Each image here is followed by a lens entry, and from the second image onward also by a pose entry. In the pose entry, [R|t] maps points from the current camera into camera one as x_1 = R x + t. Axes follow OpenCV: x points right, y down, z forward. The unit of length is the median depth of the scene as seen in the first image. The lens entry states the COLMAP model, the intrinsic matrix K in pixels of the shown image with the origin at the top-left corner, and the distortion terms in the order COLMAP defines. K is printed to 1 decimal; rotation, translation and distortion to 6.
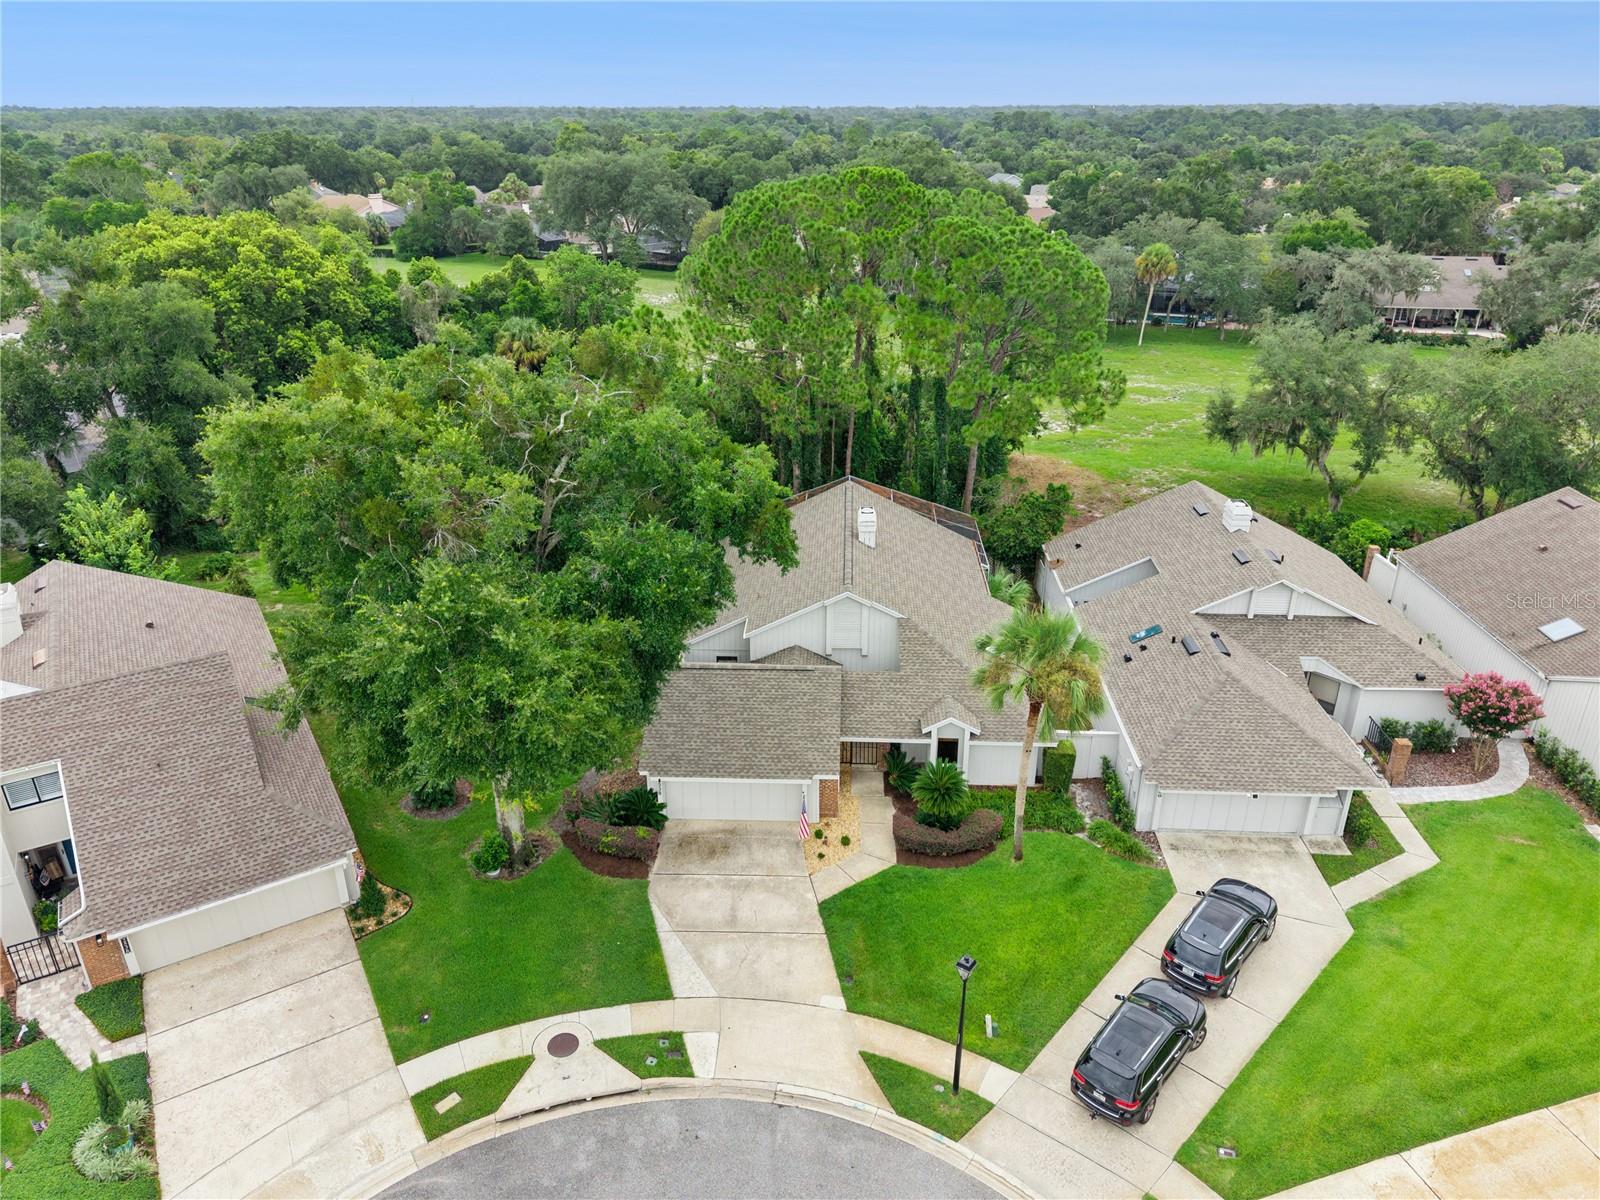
lens RADIAL K [[1032.5, 0, 800.0], [0, 1032.5, 600.0], [0, 0, 1]] dist [0.000286, -0.000841]
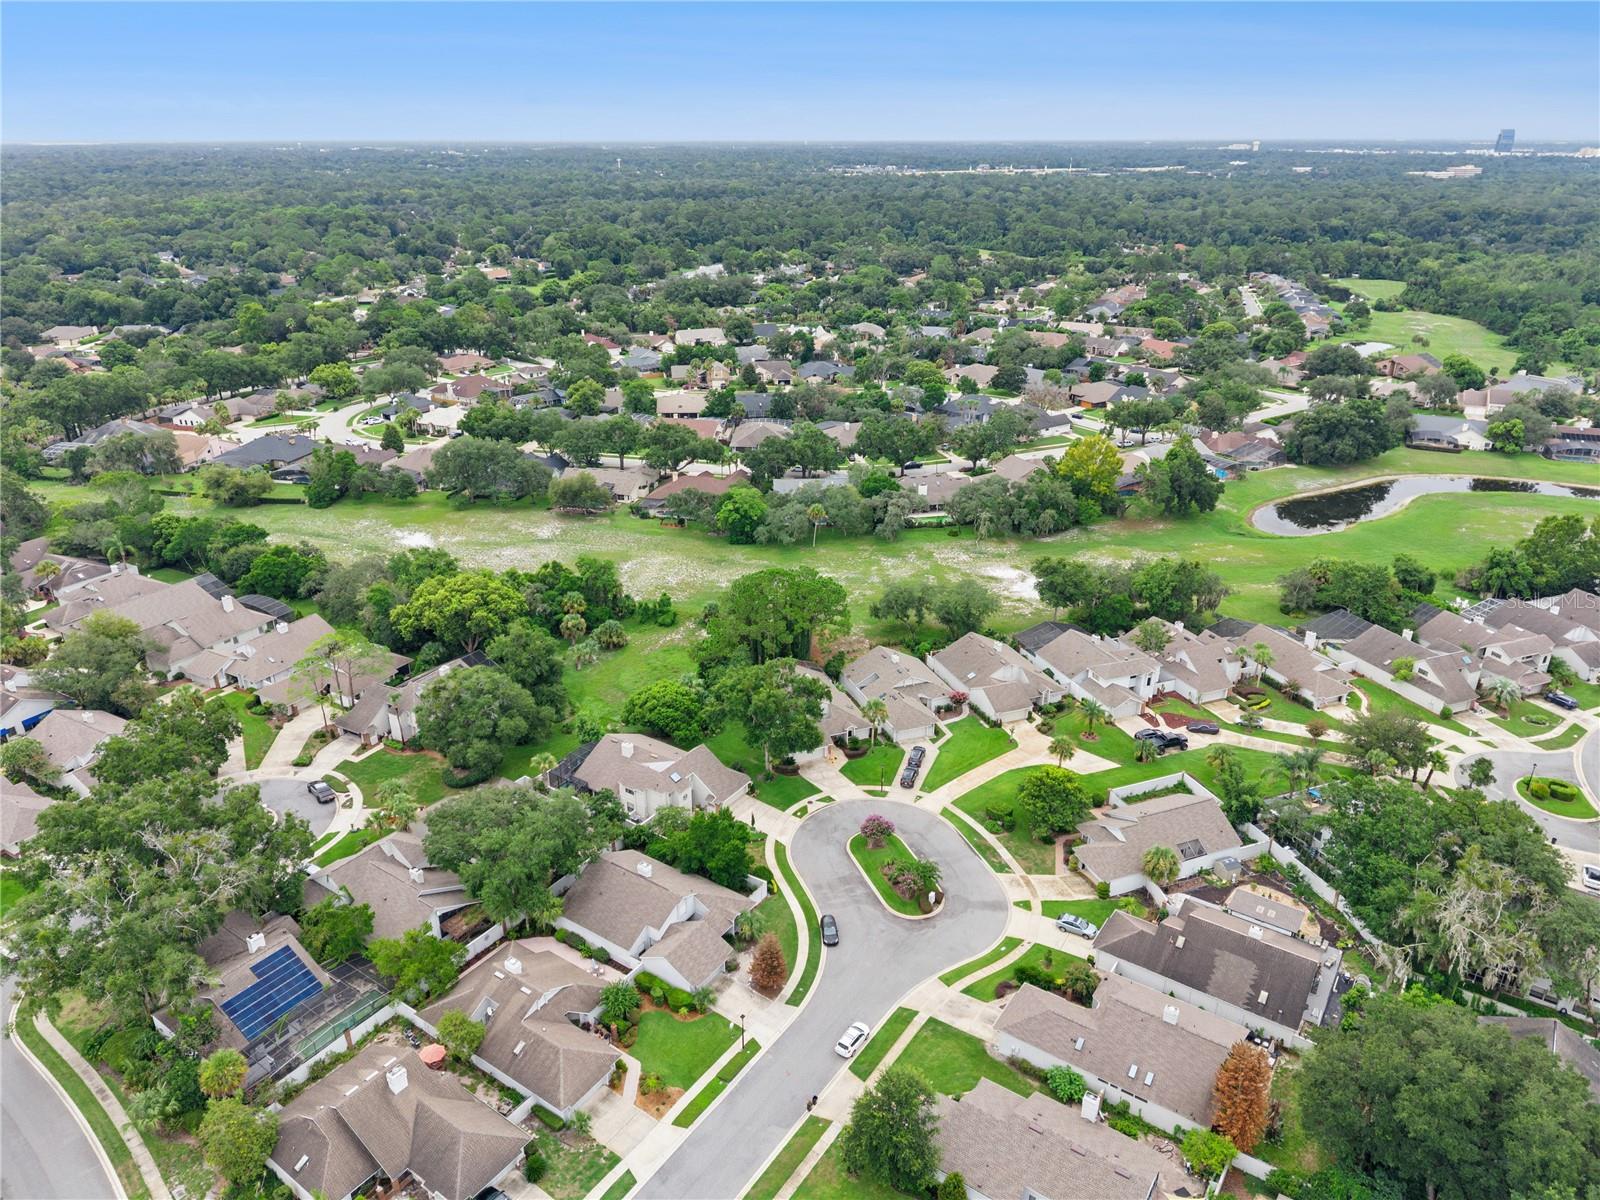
lens RADIAL K [[1032.5, 0, 800.0], [0, 1032.5, 600.0], [0, 0, 1]] dist [0.000286, -0.000841]
pose [[0.908566, -0.148453, 0.390473, -1.788895], [0.155184, 0.987780, 0.014454, -0.537802], [-0.387847, 0.047462, 0.920501, -3.142002]]
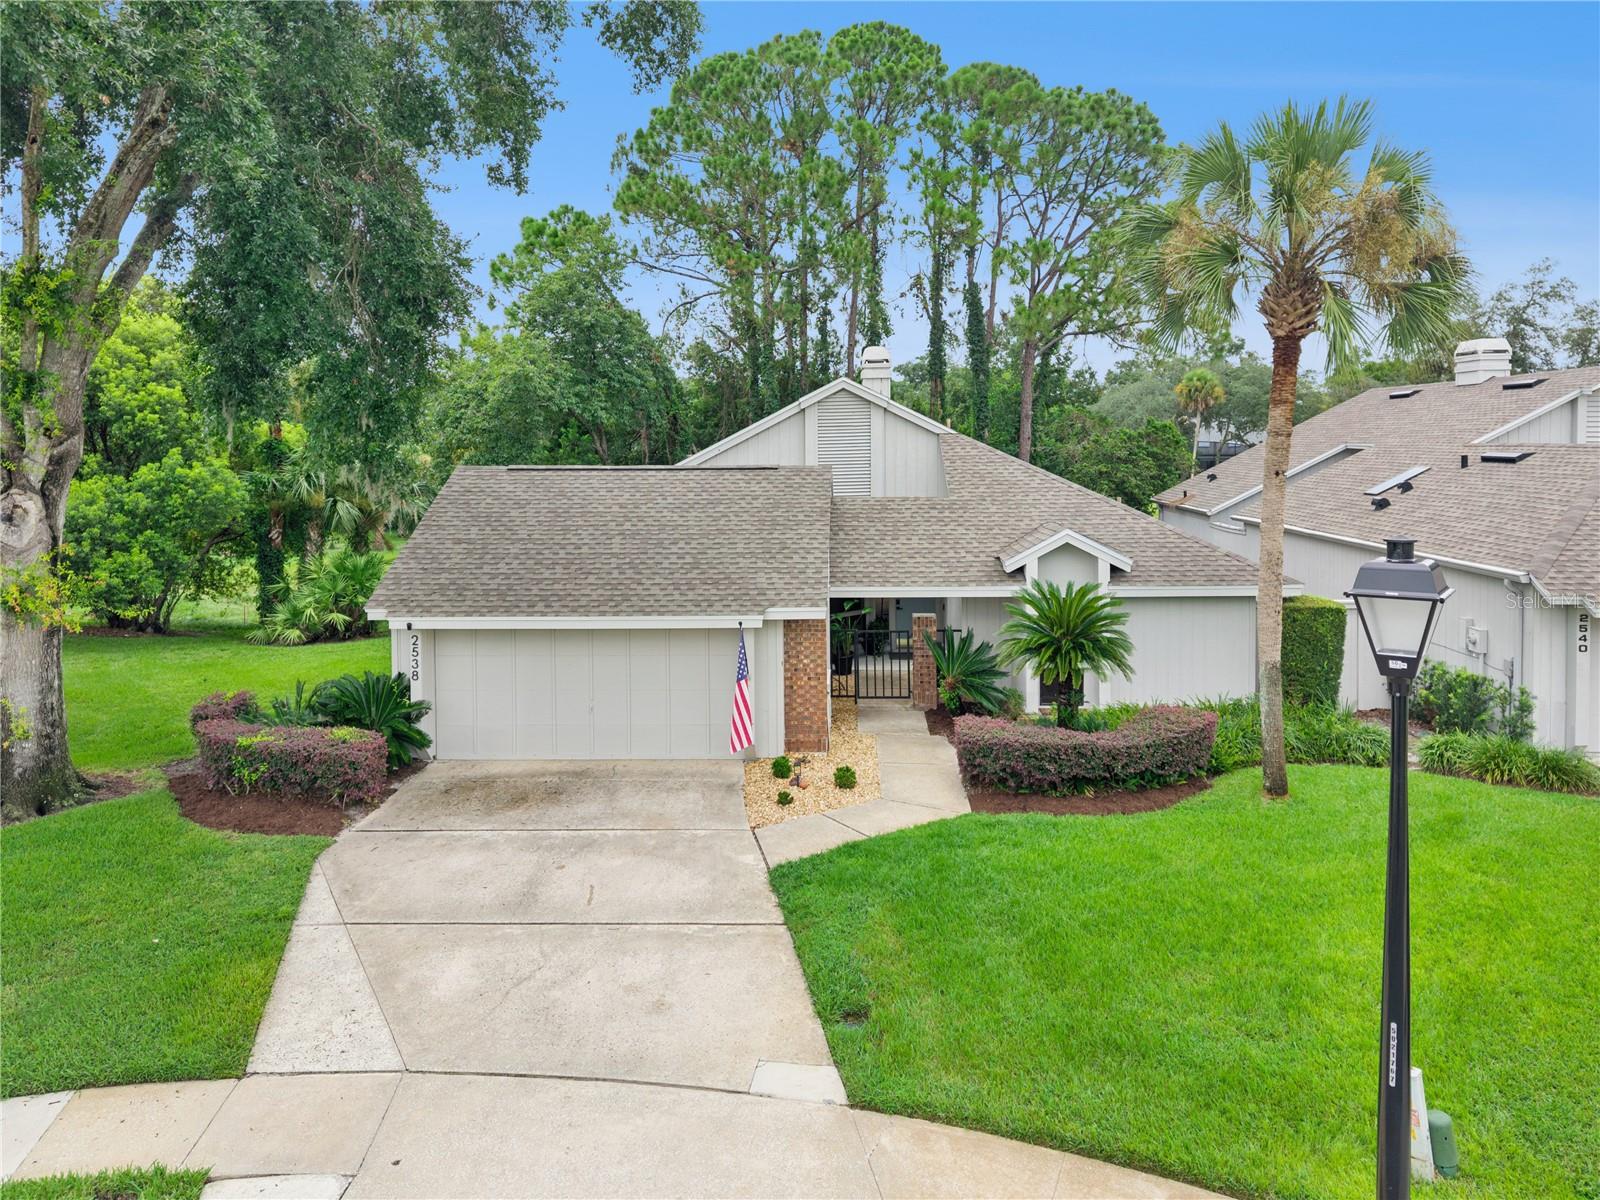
lens RADIAL K [[1032.5, 0, 800.0], [0, 1032.5, 600.0], [0, 0, 1]] dist [0.000286, -0.000841]
pose [[0.999837, -0.014893, -0.010243, 0.033338], [0.010662, 0.943536, -0.331097, 0.322252], [0.014596, 0.330934, 0.943541, 0.620183]]
